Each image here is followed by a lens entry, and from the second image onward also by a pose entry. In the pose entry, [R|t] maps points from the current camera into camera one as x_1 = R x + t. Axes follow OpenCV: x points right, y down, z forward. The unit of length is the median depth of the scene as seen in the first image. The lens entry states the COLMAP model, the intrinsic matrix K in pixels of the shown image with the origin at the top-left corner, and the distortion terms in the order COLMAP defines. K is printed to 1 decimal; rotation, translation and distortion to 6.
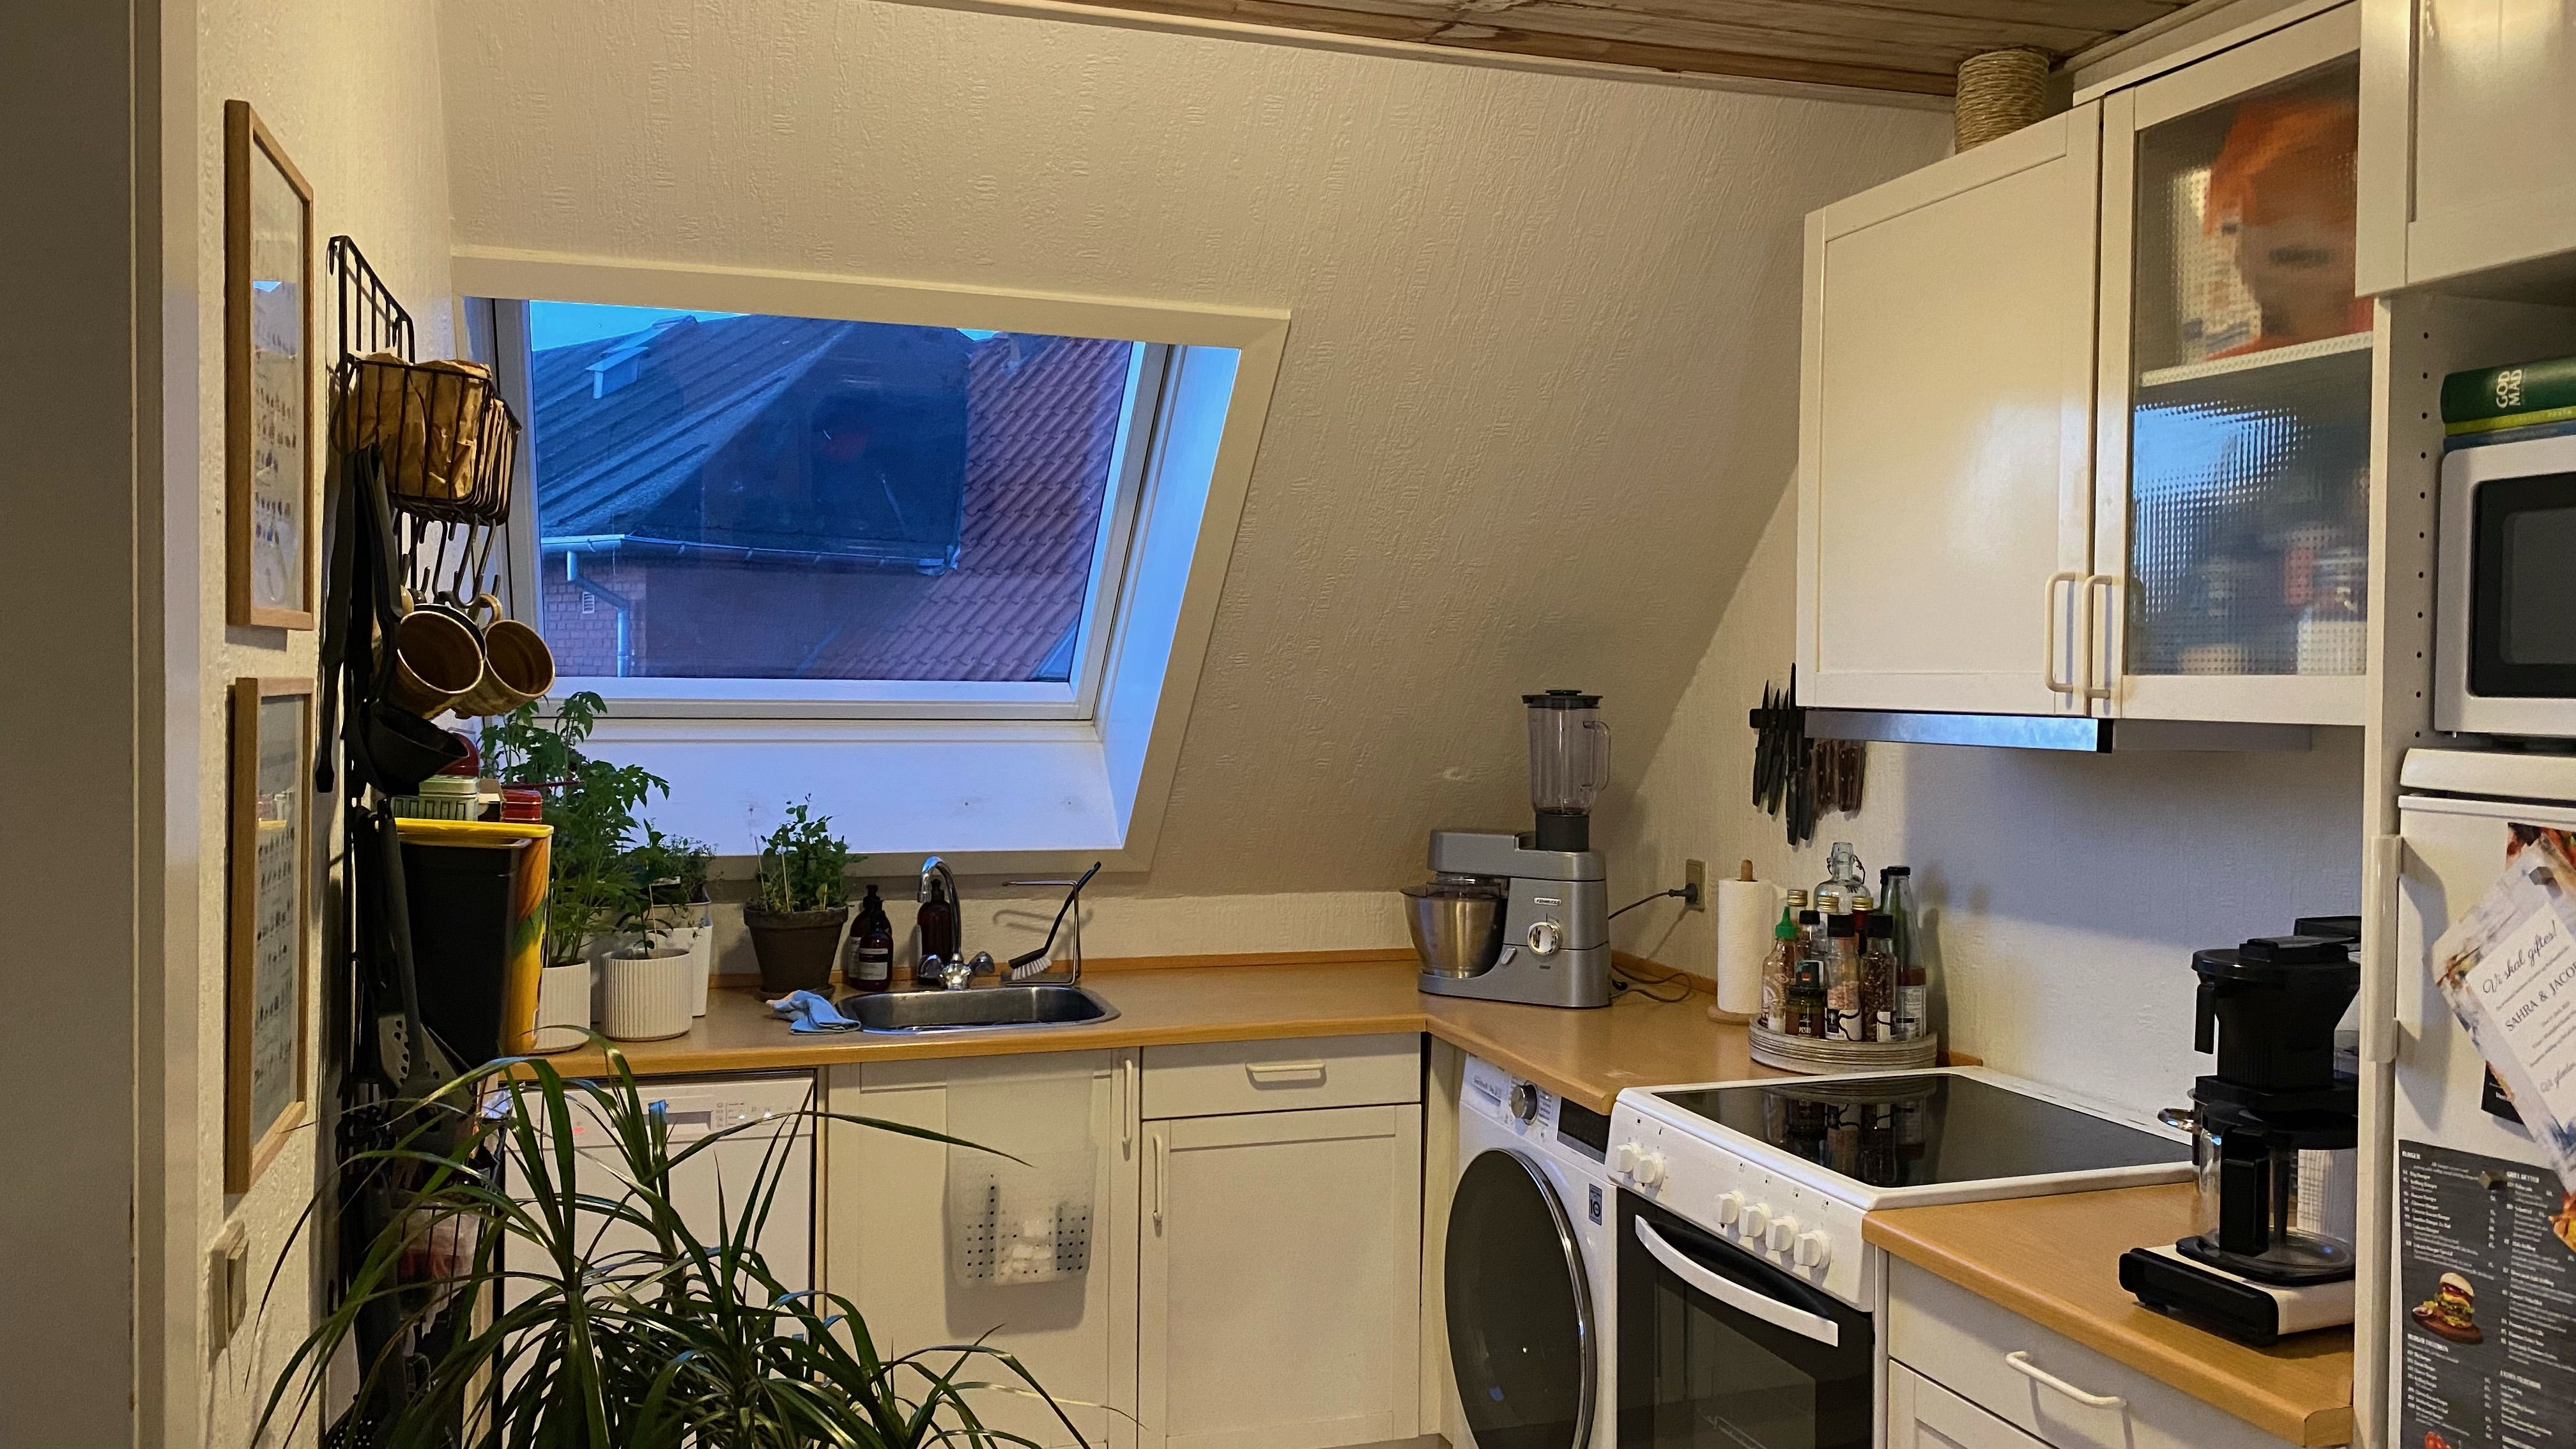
lens RADIAL K [[1933.3, 0, 1299.0], [0, 1933.3, 701.3], [0, 0, 1]] dist [0.068486, -0.004984]
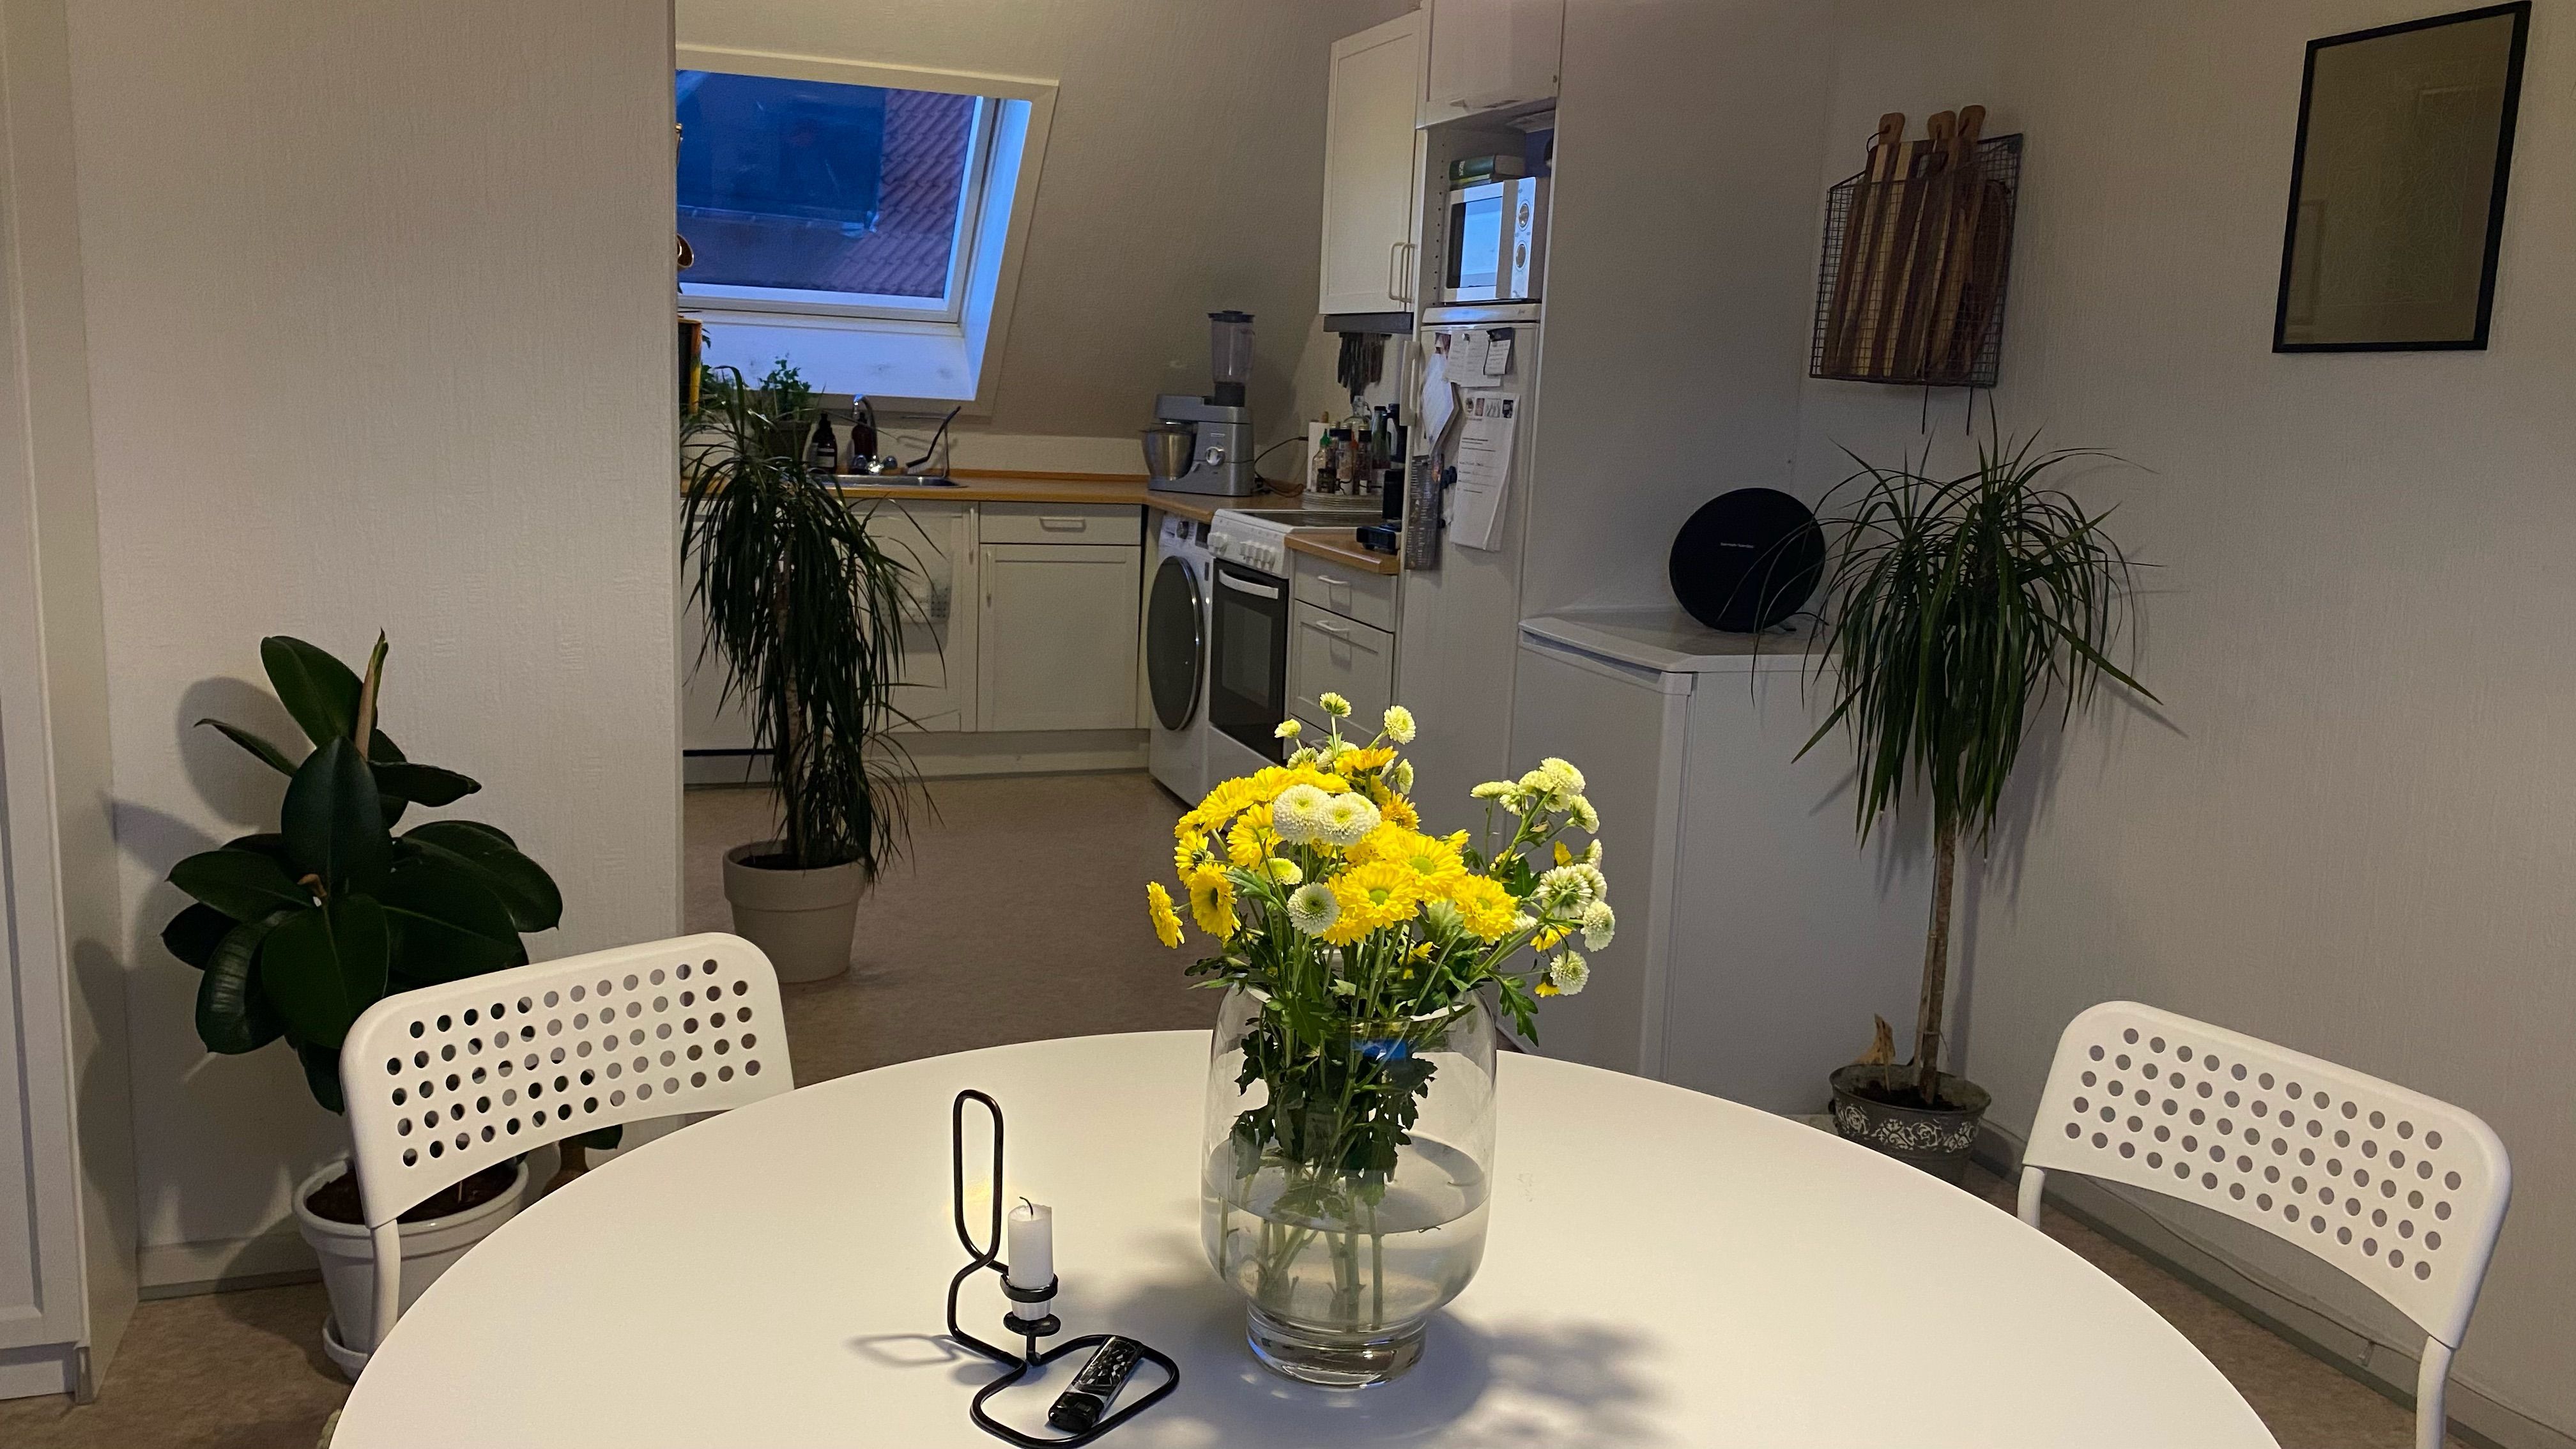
lens RADIAL K [[1933.3, 0, 1302.3], [0, 1933.3, 720.2], [0, 0, 1]] dist [0.068486, -0.004984]
pose [[0.998711, 0.027980, 0.042353, 0.139761], [-0.034624, 0.985632, 0.165319, 0.067156], [-0.037119, -0.166572, 0.985330, -0.774364]]
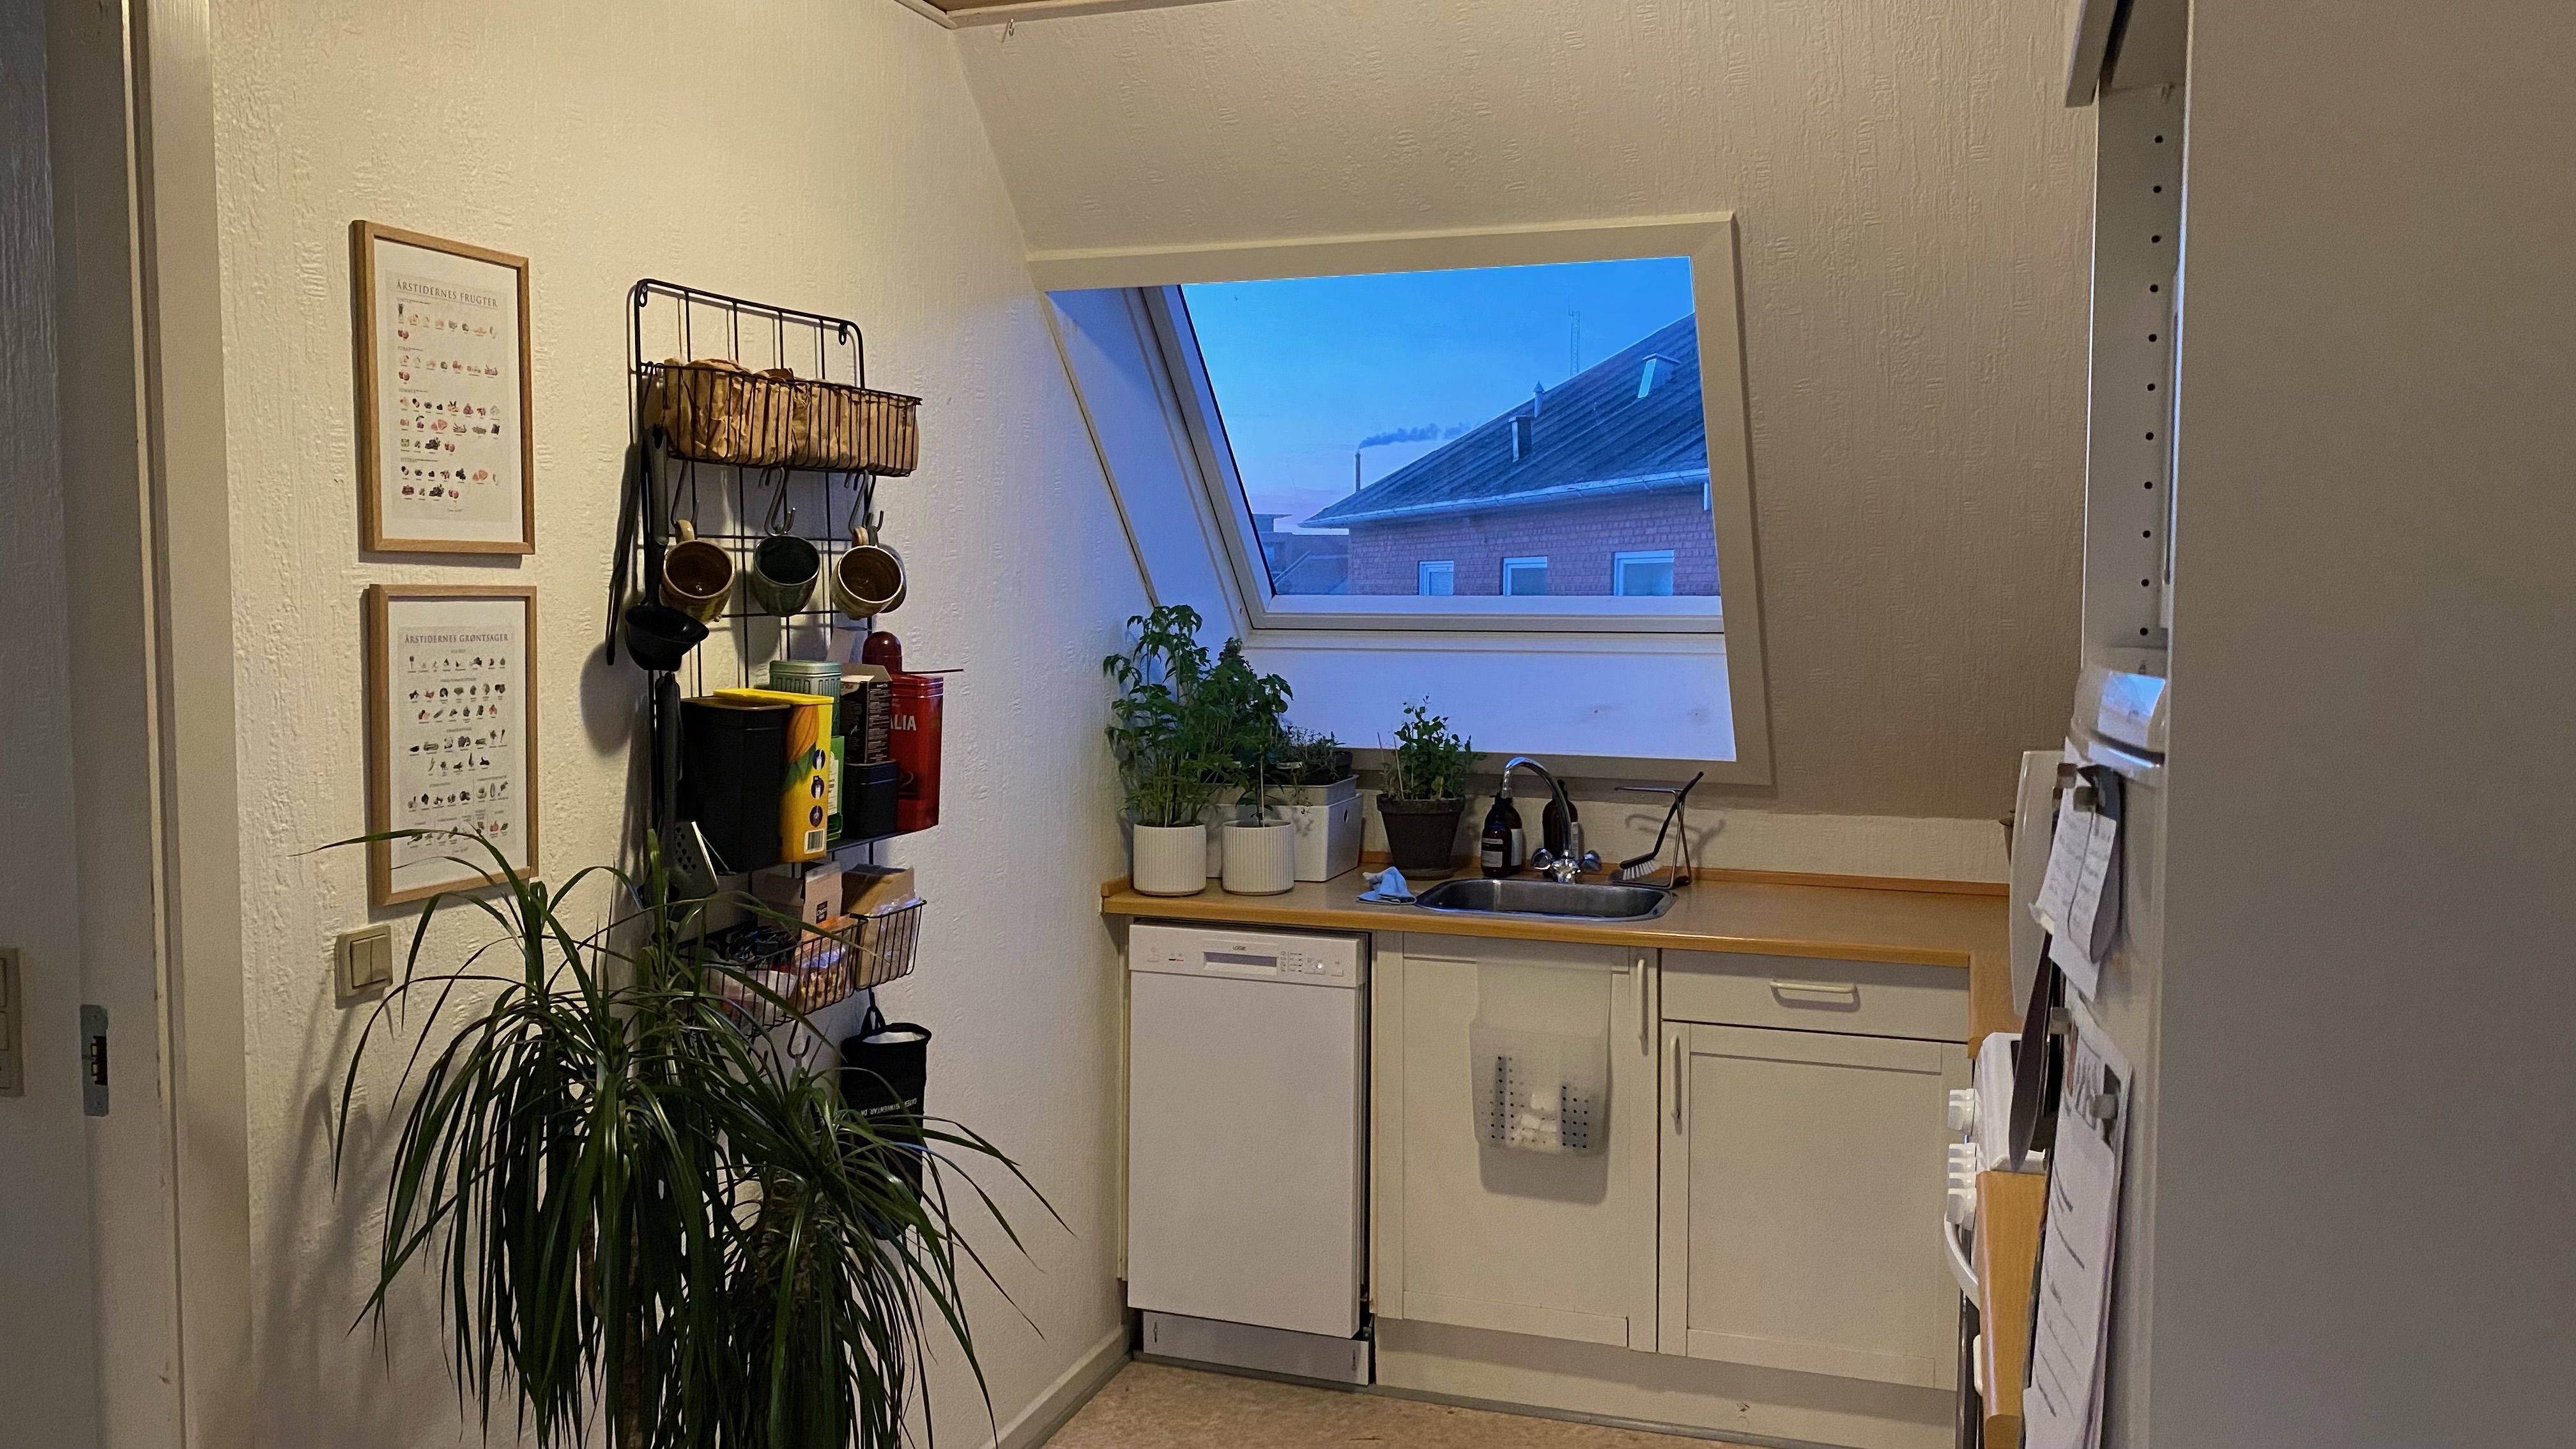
lens RADIAL K [[1933.3, 0, 1296.3], [0, 1933.3, 718.3], [0, 0, 1]] dist [0.068486, -0.004984]
pose [[0.798100, 0.032106, -0.601669, 0.361484], [-0.003150, 0.998788, 0.049118, 0.005859], [0.602517, -0.037306, 0.797234, 0.064259]]
